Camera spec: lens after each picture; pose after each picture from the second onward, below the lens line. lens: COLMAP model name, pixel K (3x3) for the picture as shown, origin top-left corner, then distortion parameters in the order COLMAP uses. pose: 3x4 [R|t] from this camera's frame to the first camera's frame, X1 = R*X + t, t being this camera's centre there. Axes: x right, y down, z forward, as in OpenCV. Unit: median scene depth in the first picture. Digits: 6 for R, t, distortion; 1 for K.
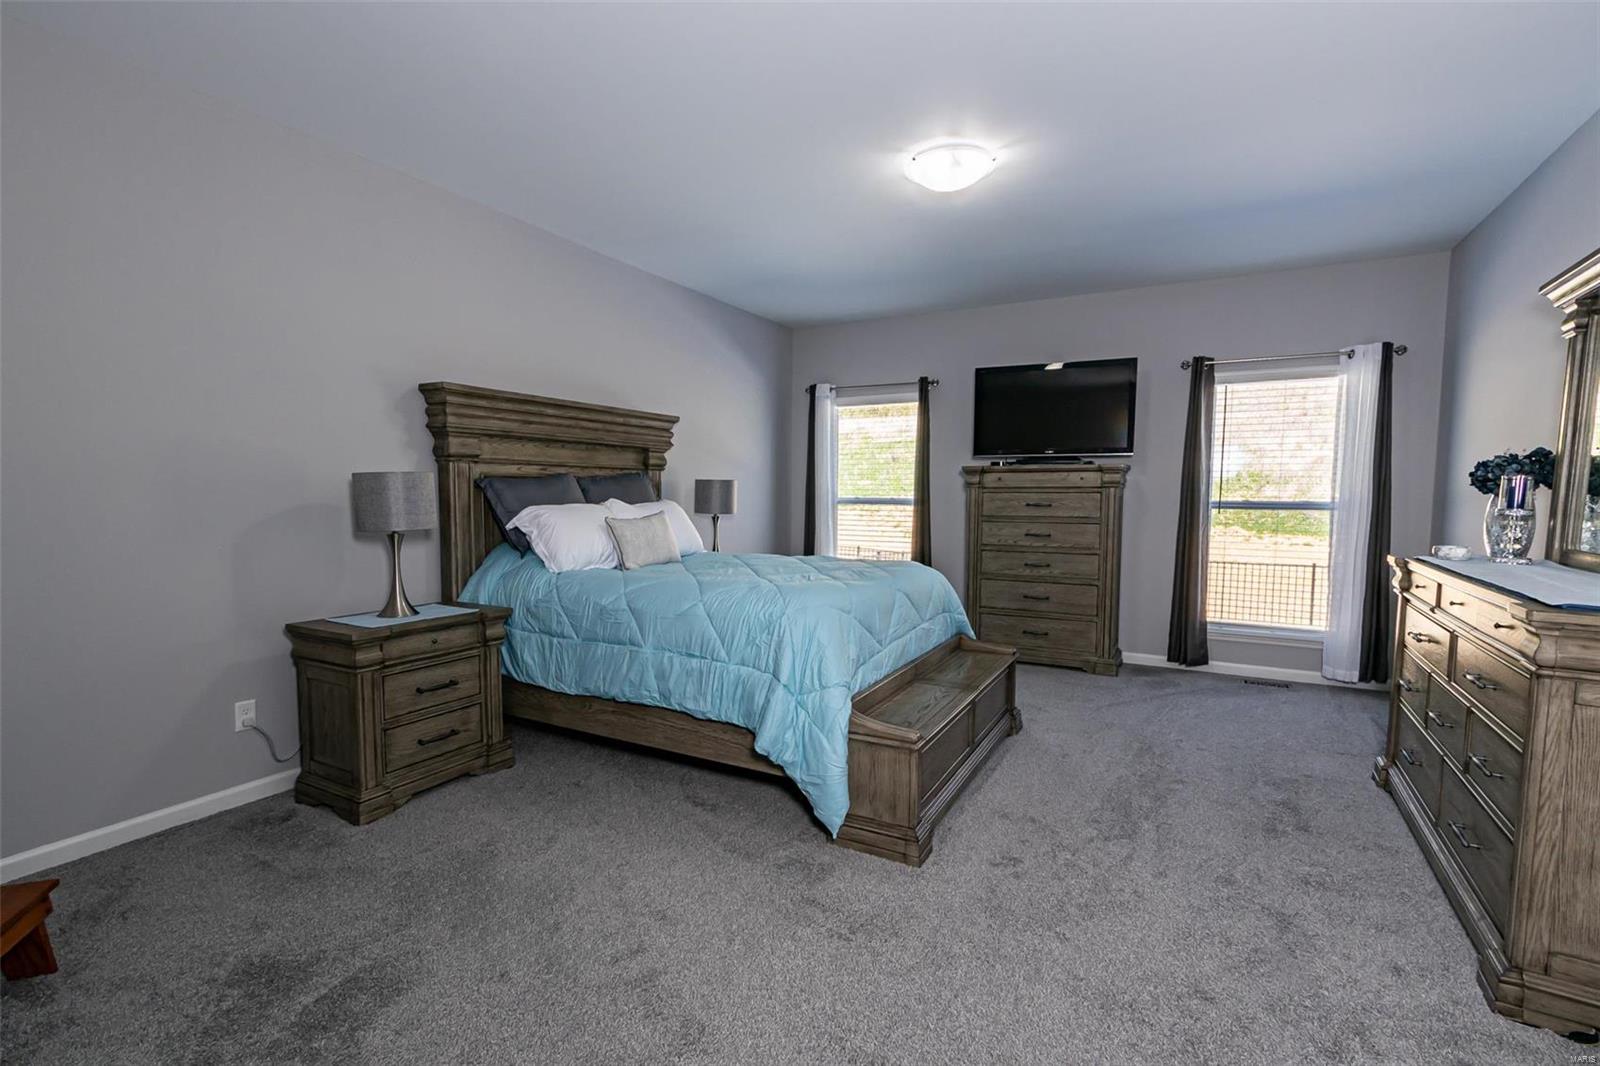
lens RADIAL K [[747.9, 0, 794.7], [0, 747.9, 541.5], [0, 0, 1]] dist [0.006677, 0.000296]
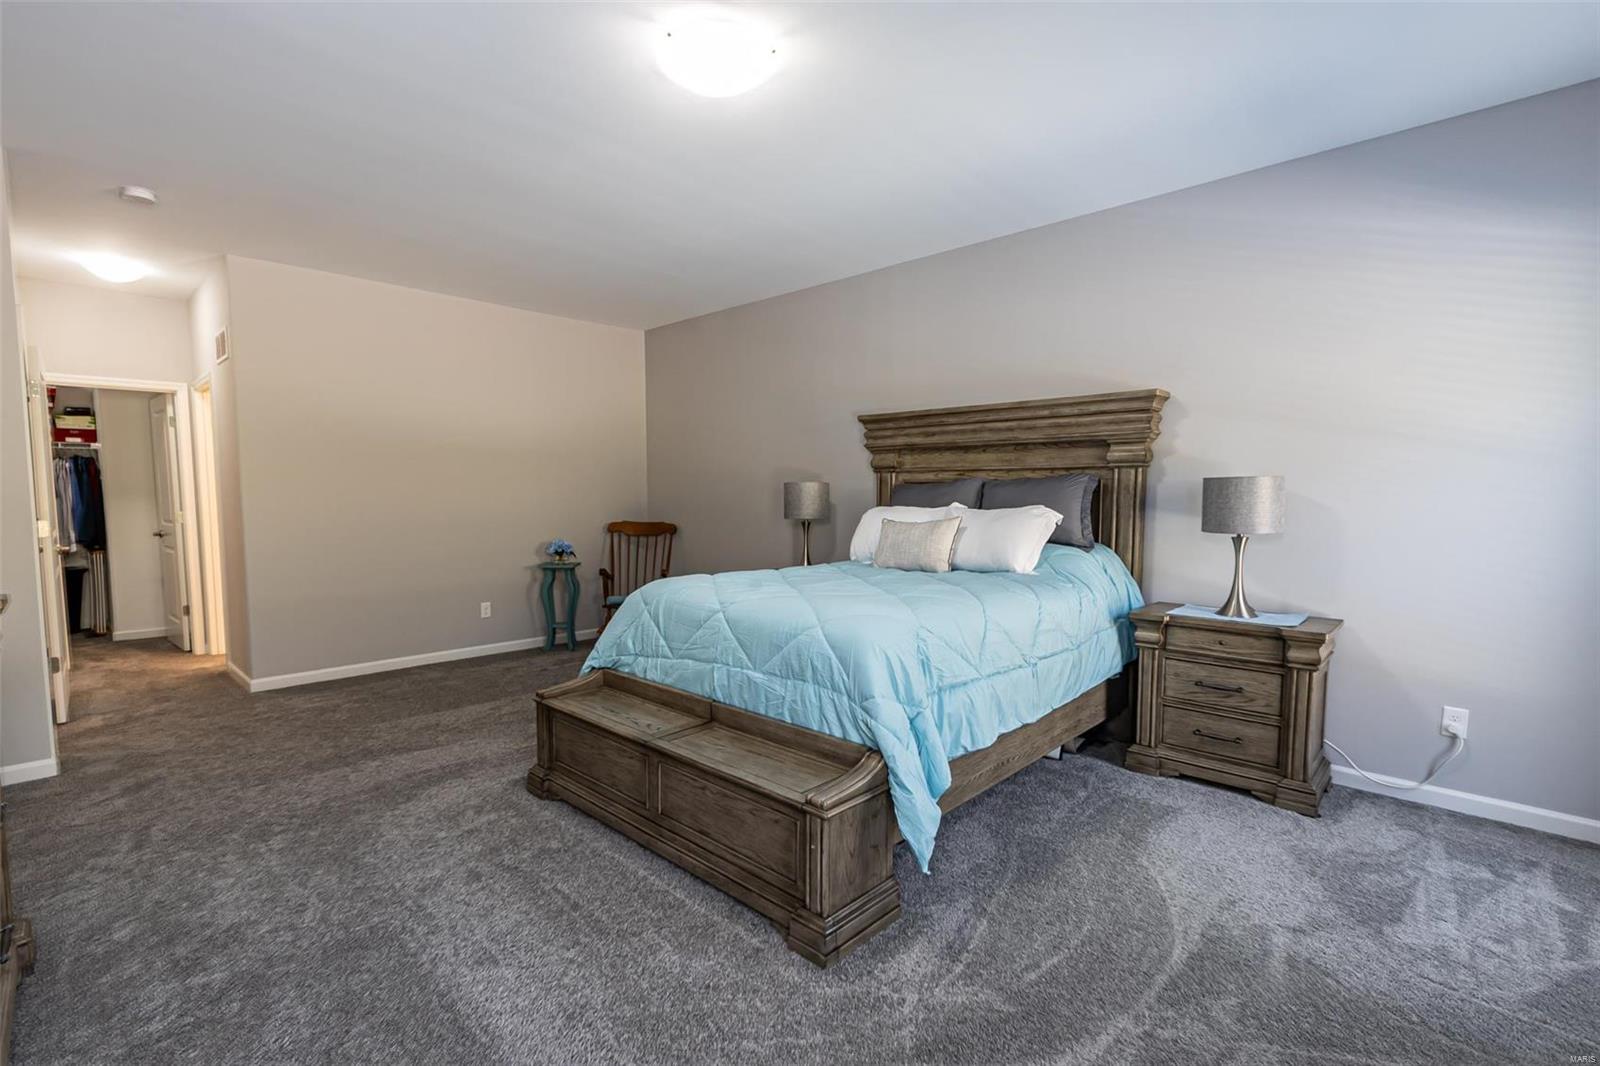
lens RADIAL K [[747.9, 0, 794.7], [0, 747.9, 541.5], [0, 0, 1]] dist [0.006677, 0.000296]
pose [[-0.256624, 0.056780, -0.964842, 0.737353], [-0.067291, 0.994801, 0.076441, -0.066470], [0.964166, 0.084542, -0.251469, 1.030229]]
